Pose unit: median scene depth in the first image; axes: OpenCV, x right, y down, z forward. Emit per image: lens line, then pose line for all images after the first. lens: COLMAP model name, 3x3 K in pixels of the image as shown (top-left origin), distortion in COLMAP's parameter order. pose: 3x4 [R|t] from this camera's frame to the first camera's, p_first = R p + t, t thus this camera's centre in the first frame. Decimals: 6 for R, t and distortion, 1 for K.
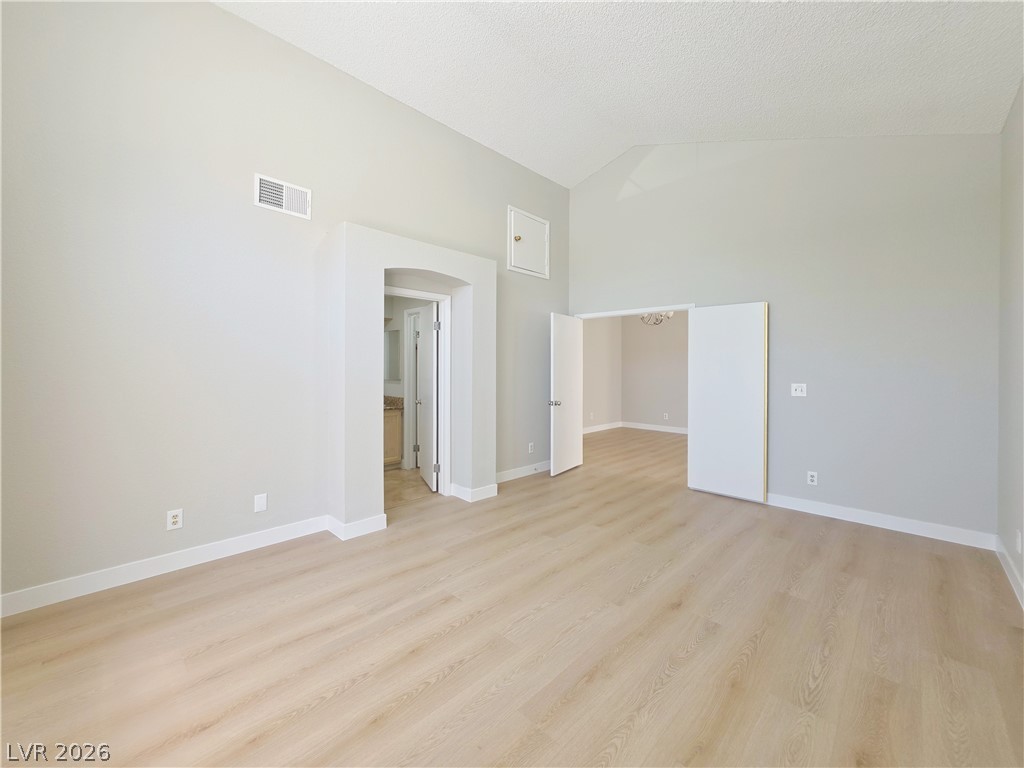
lens RADIAL K [[420.3, 0, 515.7], [0, 420.3, 369.3], [0, 0, 1]] dist [-0.006518, 0.002764]
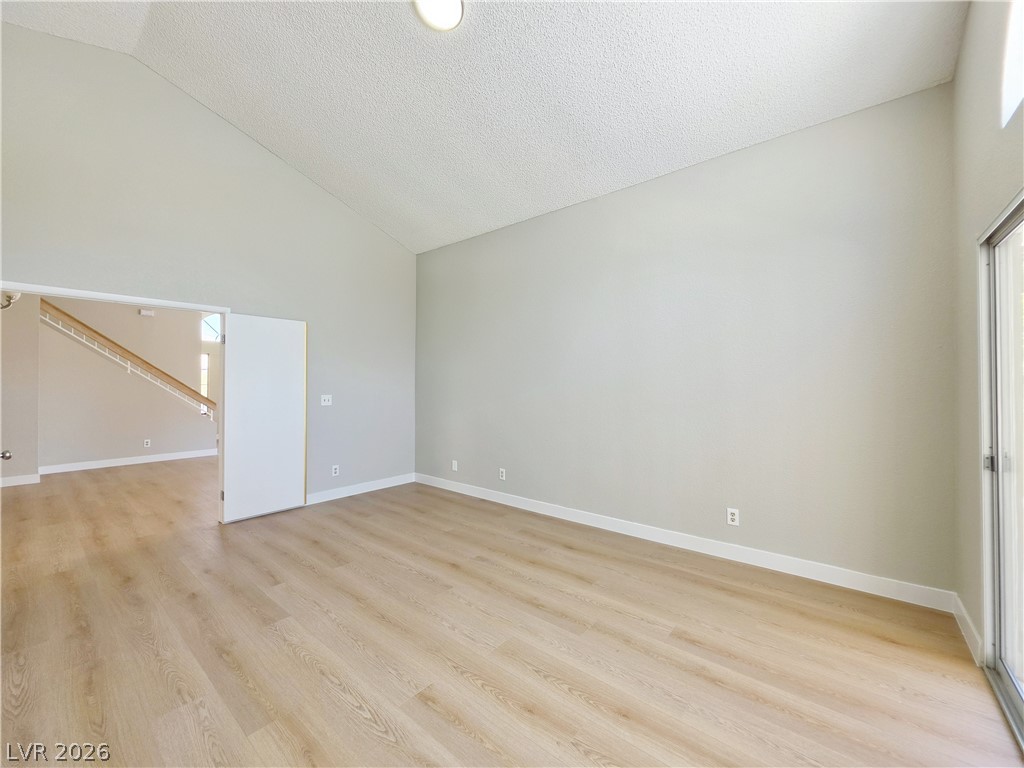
lens RADIAL K [[420.3, 0, 514.9], [0, 420.3, 378.7], [0, 0, 1]] dist [-0.006518, 0.002764]
pose [[-0.079073, -0.001134, 0.996868, -0.704491], [0.006680, 0.999976, 0.001668, -0.013639], [-0.996846, 0.006791, -0.079064, 0.691582]]
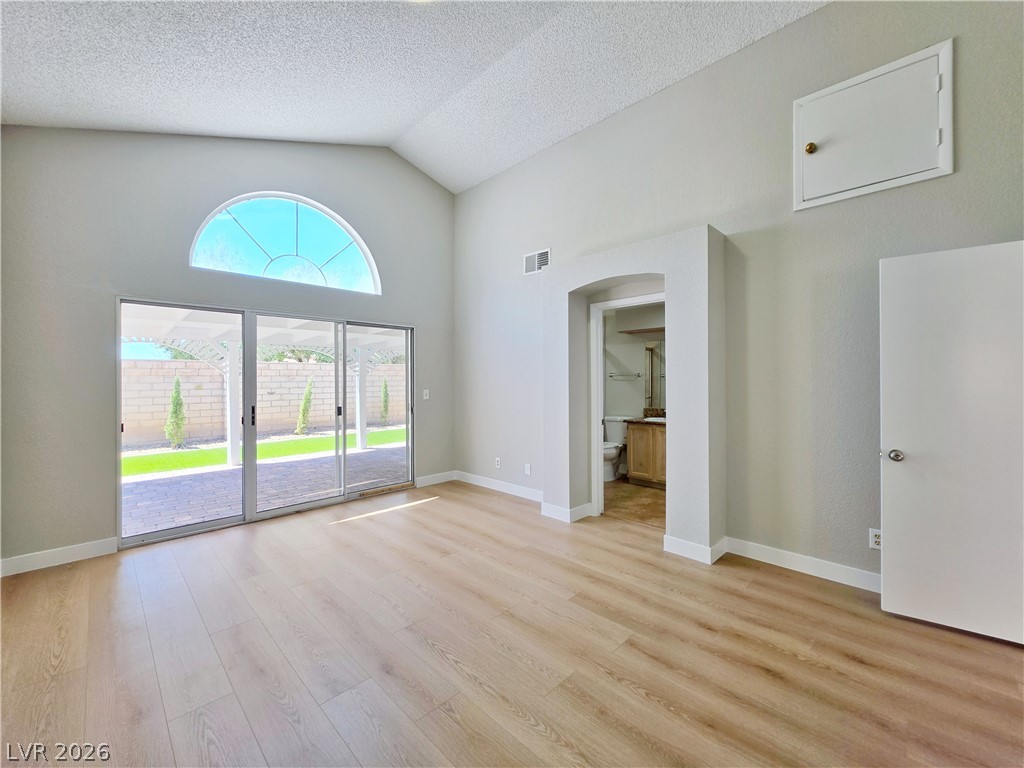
lens RADIAL K [[420.3, 0, 502.3], [0, 420.3, 380.3], [0, 0, 1]] dist [-0.006518, 0.002764]
pose [[-0.039553, -0.004753, -0.999206, 0.903792], [-0.000040, 0.999989, -0.004755, 0.003041], [0.999217, -0.000148, -0.039553, 0.951306]]
